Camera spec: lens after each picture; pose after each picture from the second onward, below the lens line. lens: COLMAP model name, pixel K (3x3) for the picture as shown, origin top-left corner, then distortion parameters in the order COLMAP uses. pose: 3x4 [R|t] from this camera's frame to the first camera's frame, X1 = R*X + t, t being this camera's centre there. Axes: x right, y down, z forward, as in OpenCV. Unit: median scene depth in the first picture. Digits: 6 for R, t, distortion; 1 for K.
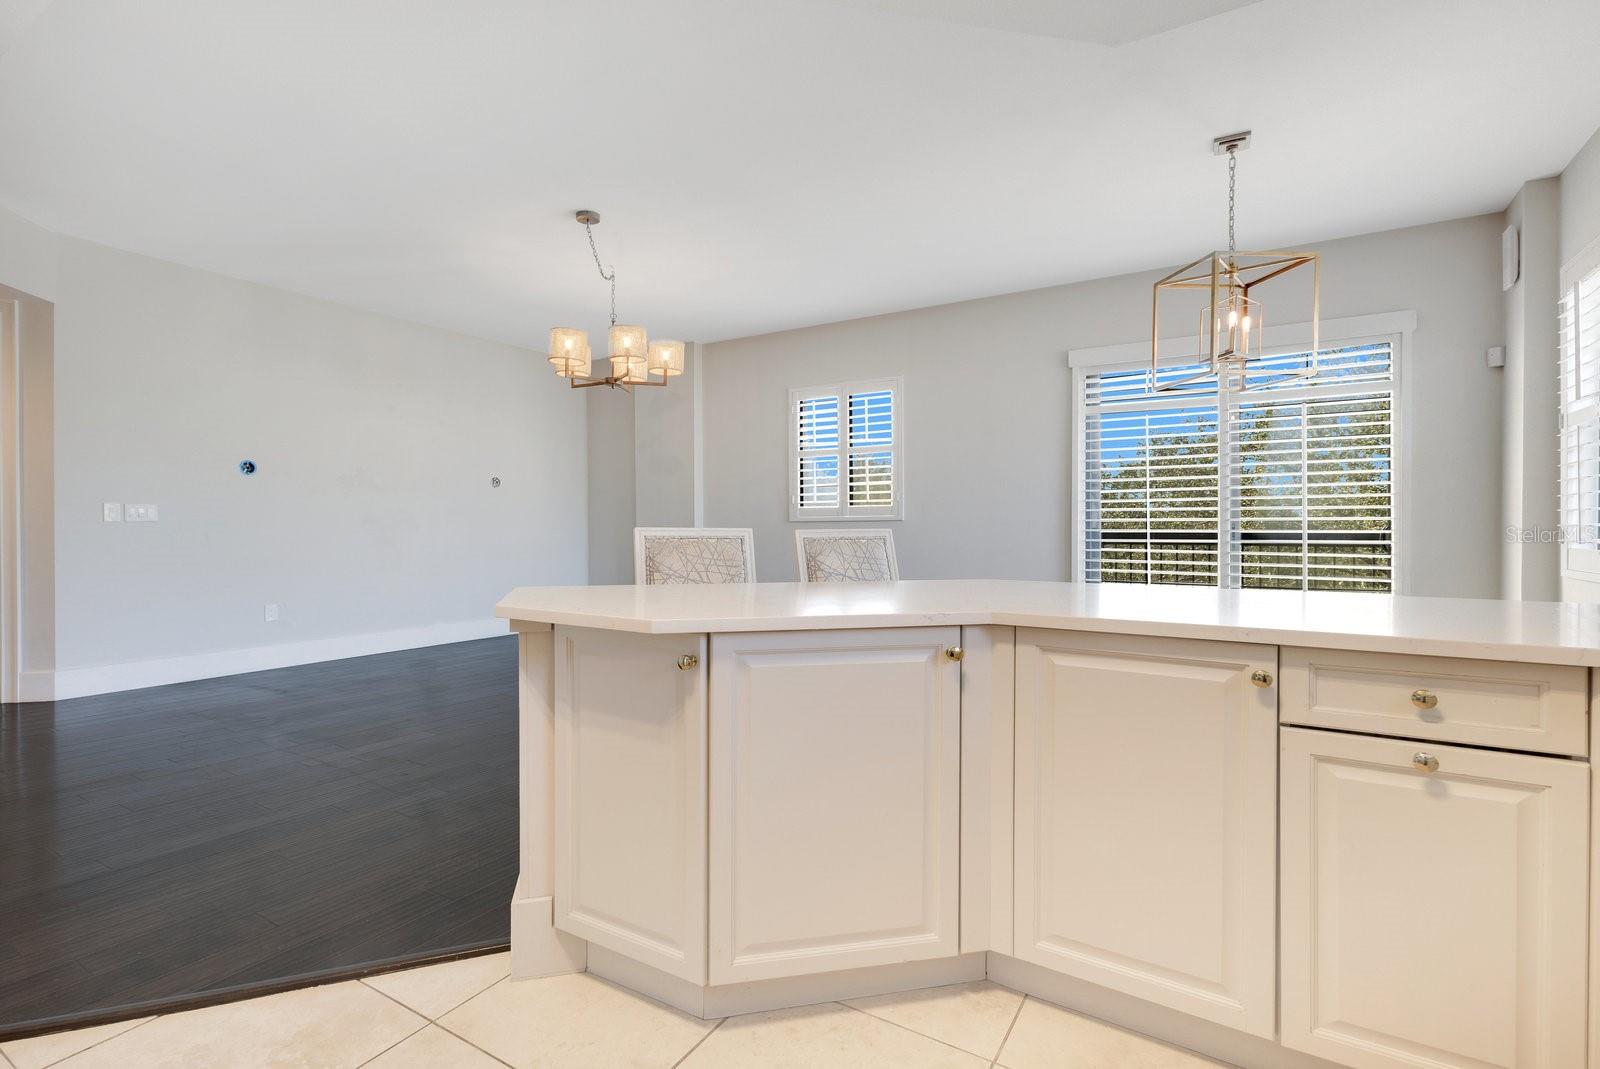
lens RADIAL K [[735.9, 0, 808.5], [0, 735.9, 529.5], [0, 0, 1]] dist [0.004561, -0.001950]
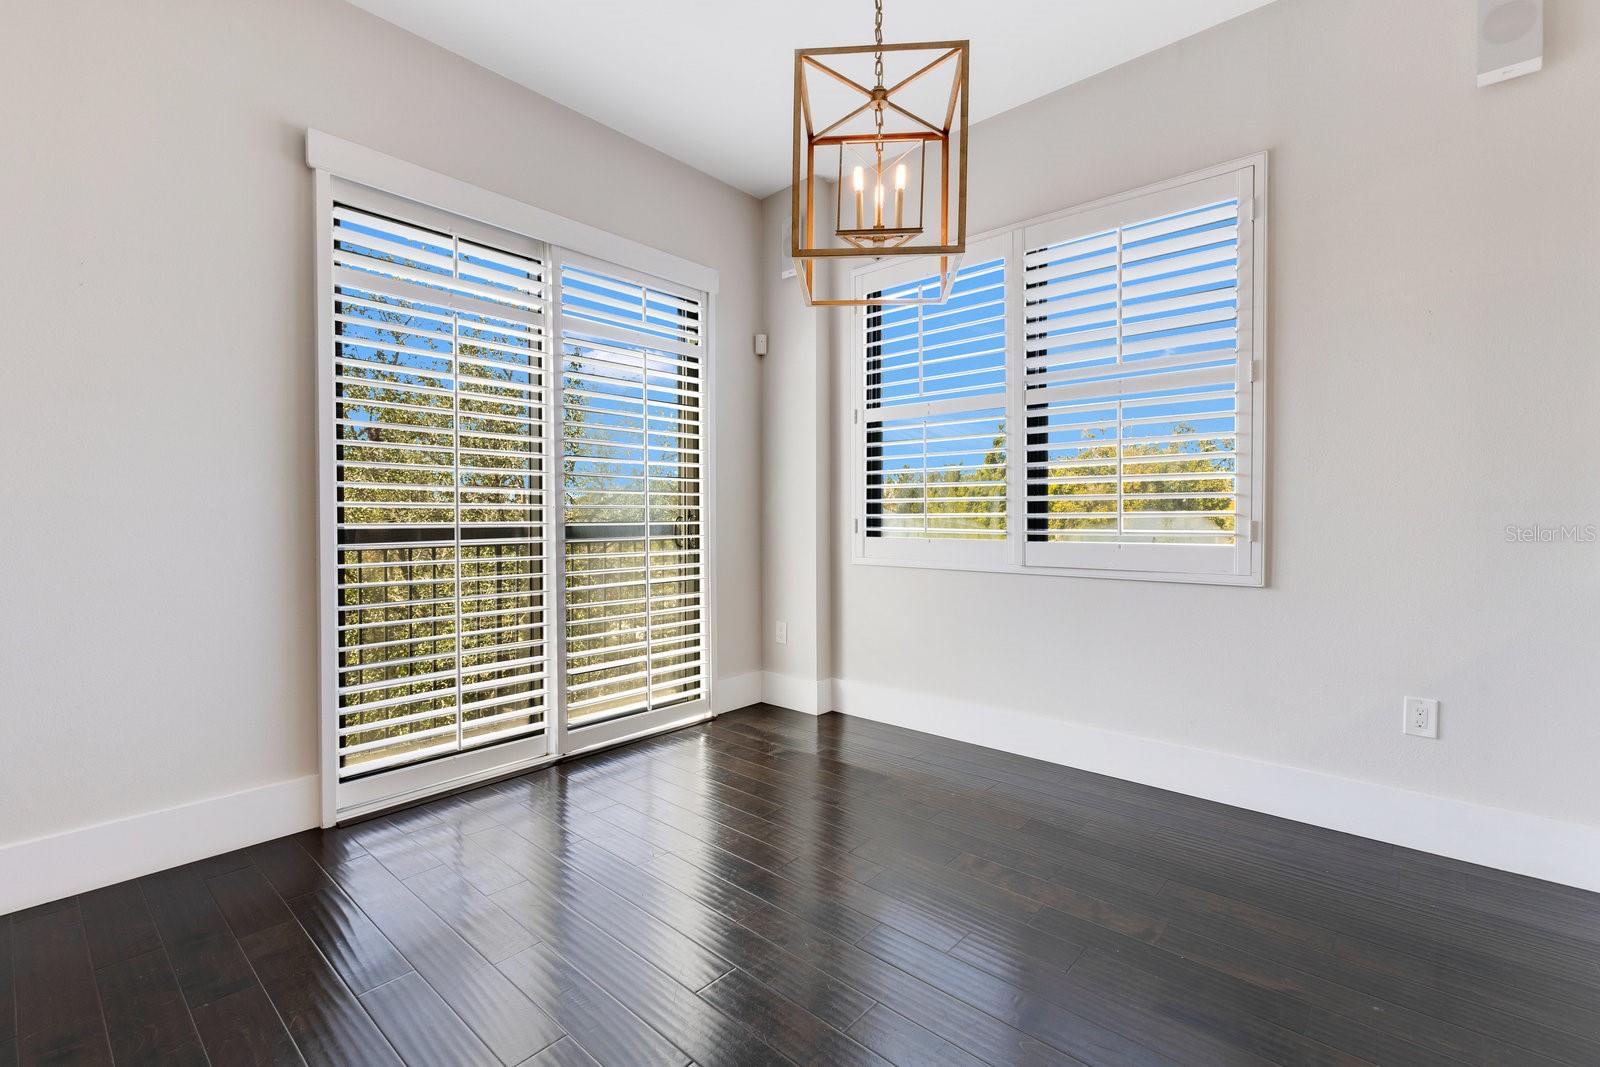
lens RADIAL K [[699.7, 0, 795.0], [0, 699.7, 523.8], [0, 0, 1]] dist [0.009461, -0.003236]
pose [[0.214543, -0.008679, 0.976676, -0.005301], [0.004788, 0.999958, 0.007834, -0.001368], [-0.976703, 0.002996, 0.214576, 0.636973]]
